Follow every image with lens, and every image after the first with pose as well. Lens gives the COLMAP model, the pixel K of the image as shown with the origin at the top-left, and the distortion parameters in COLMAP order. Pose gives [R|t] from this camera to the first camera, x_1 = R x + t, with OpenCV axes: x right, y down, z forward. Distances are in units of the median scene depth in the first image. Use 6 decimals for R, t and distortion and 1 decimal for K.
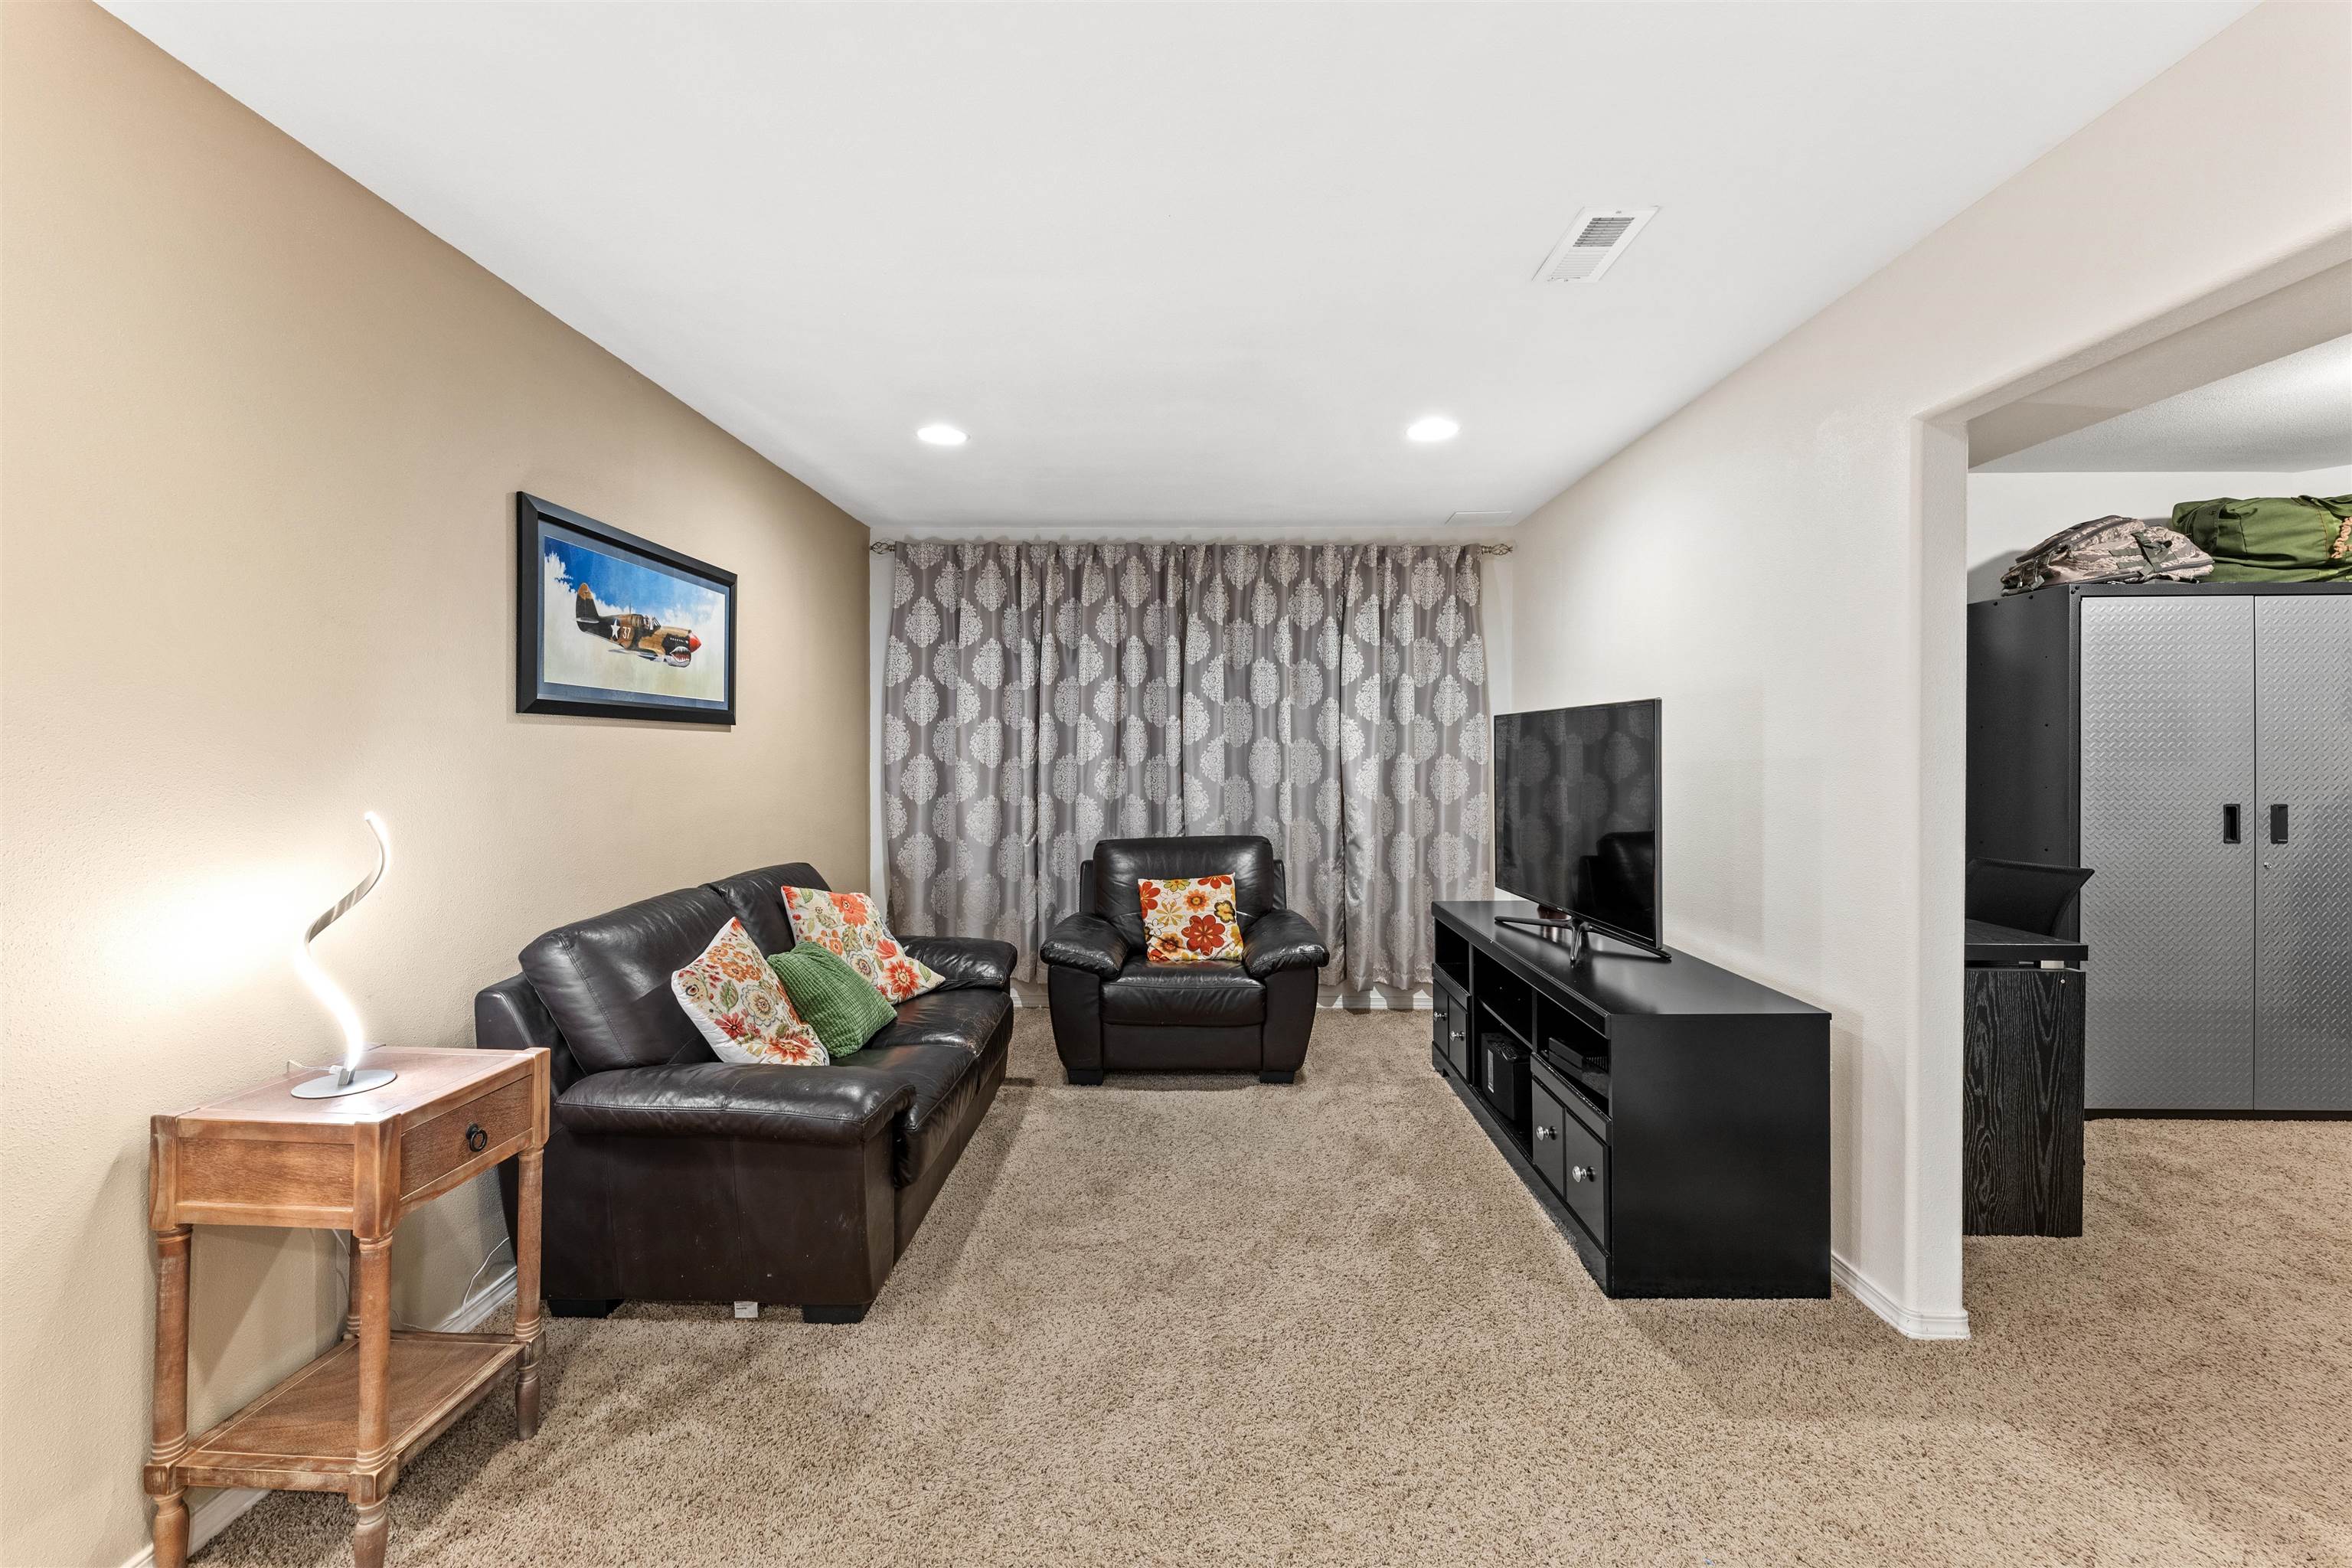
lens RADIAL K [[960.8, 0, 1171.9], [0, 960.8, 758.2], [0, 0, 1]] dist [0.008969, -0.000113]
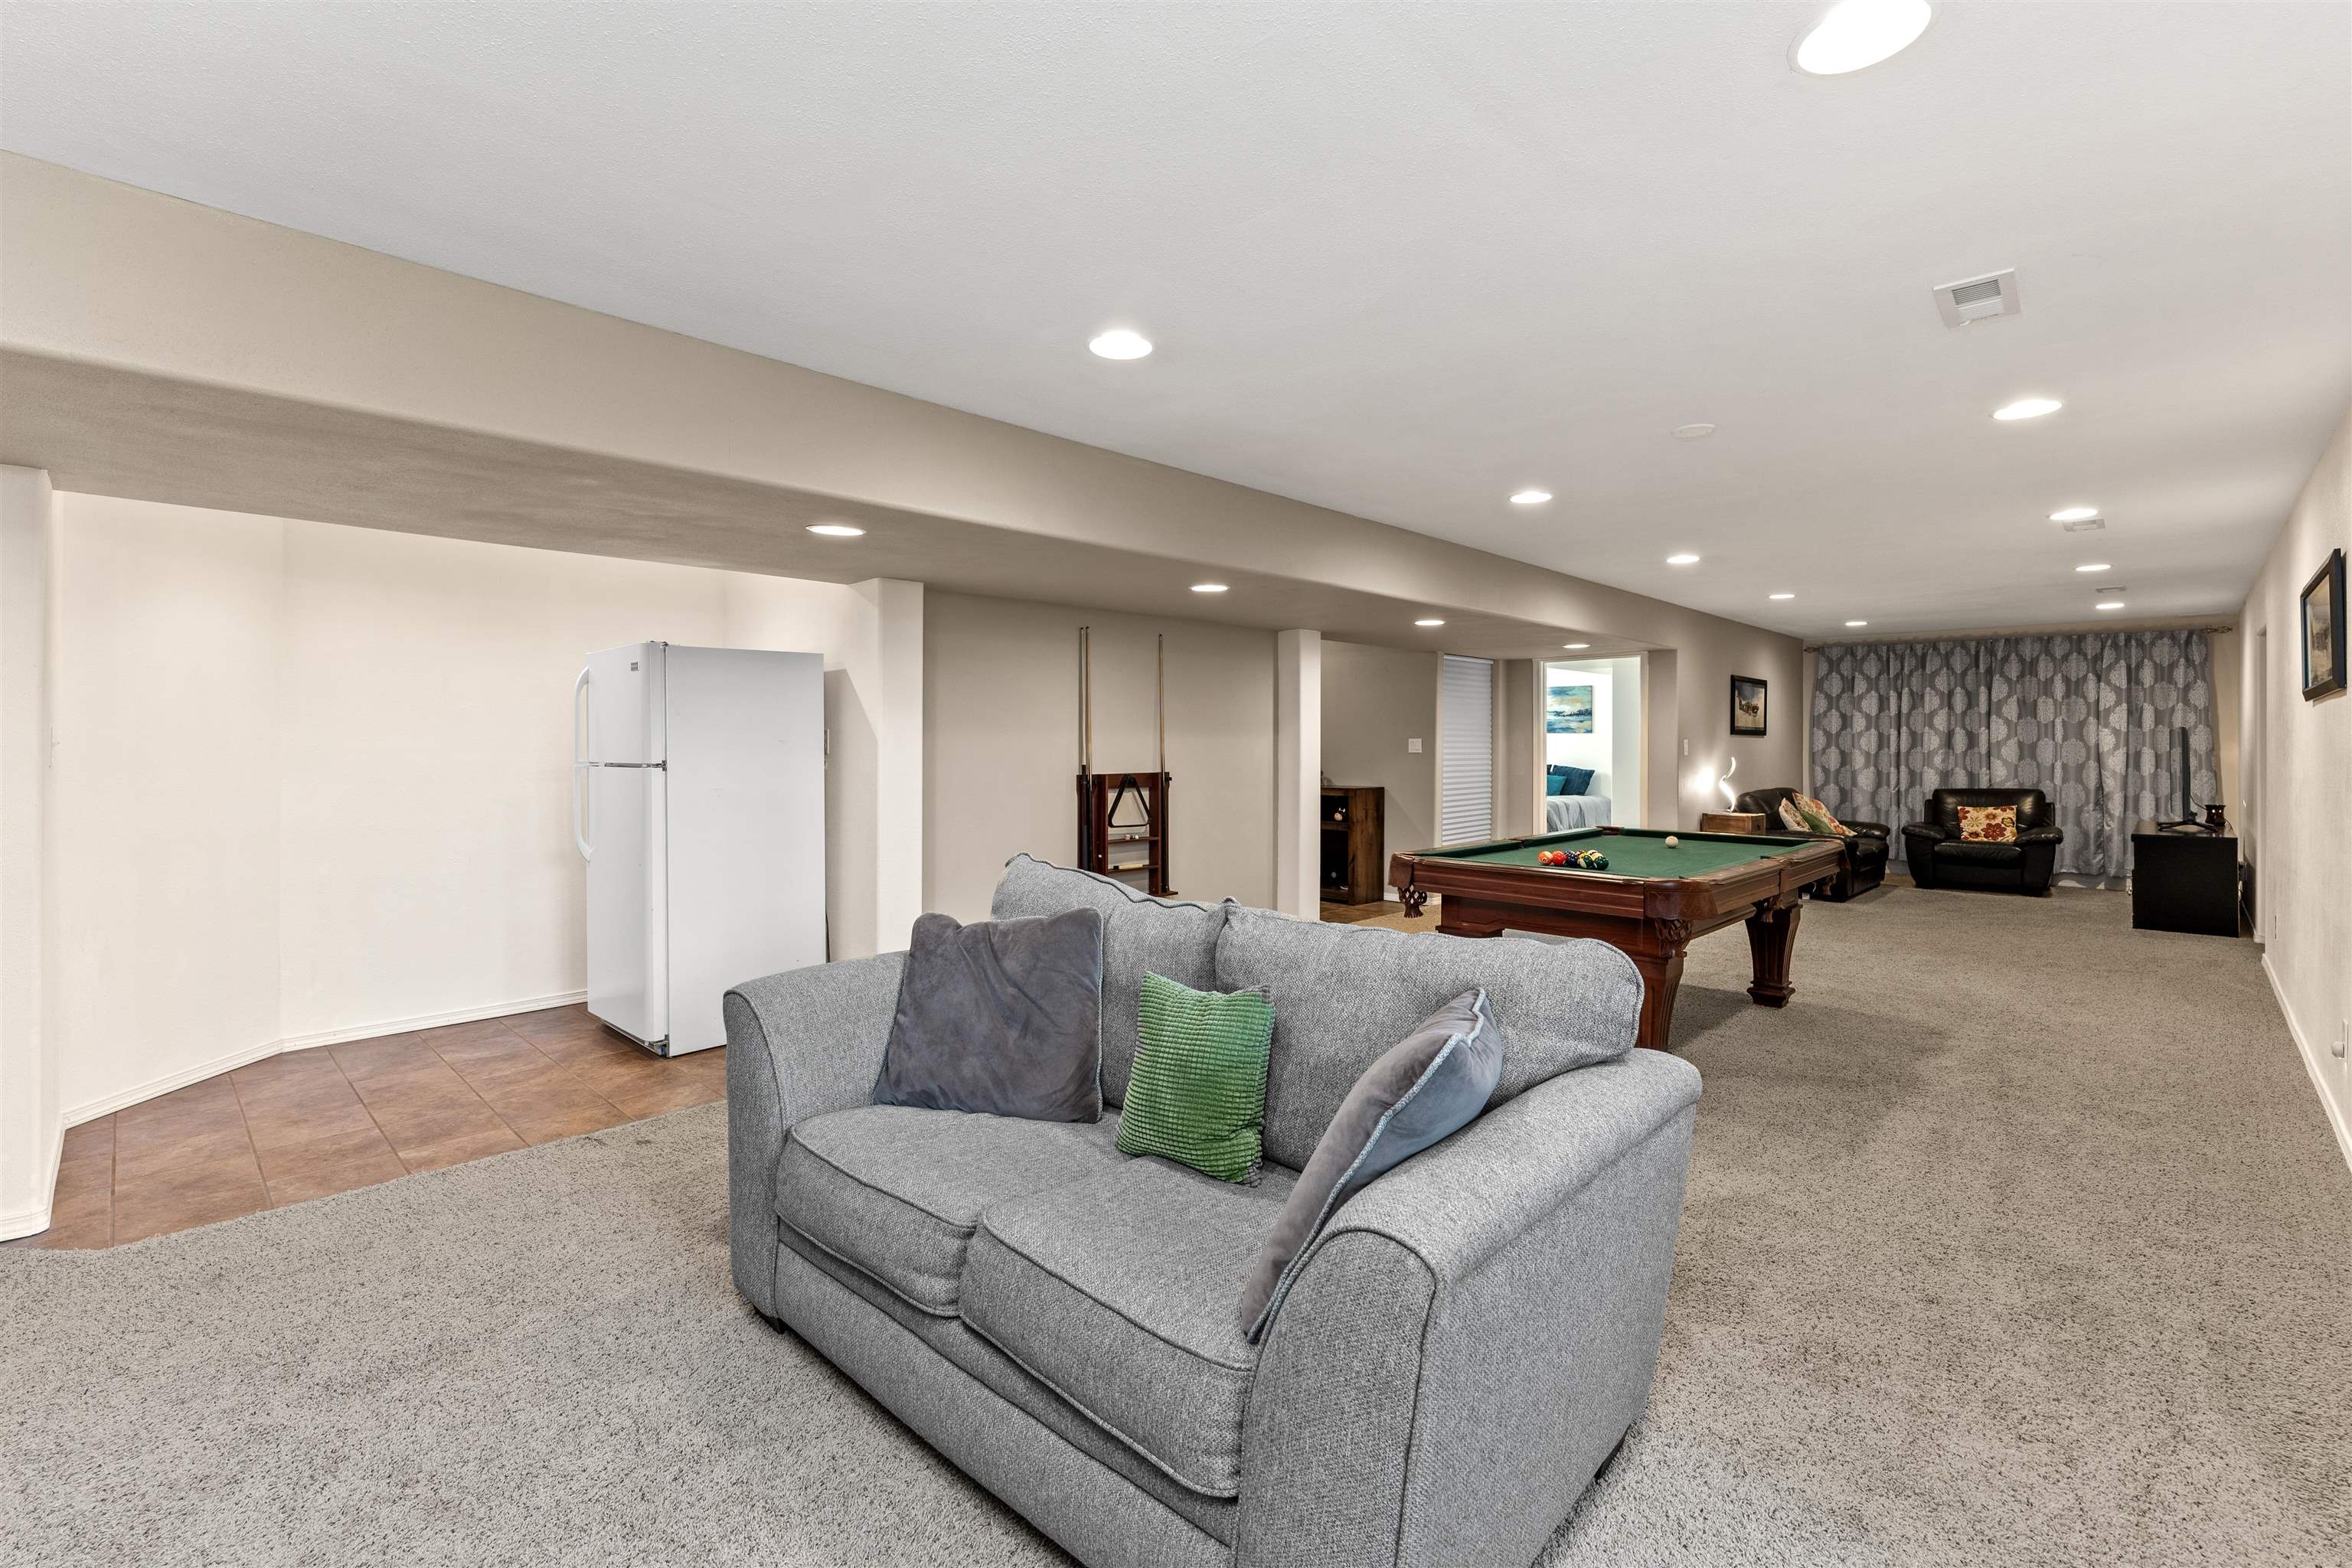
lens RADIAL K [[1031.1, 0, 1152.1], [0, 1031.1, 734.6], [0, 0, 1]] dist [-0.013499, -0.000495]
pose [[0.723088, -0.004107, -0.690743, 0.212274], [-0.008078, 0.999864, -0.014401, 0.013524], [0.690708, 0.015993, 0.722956, -1.654660]]
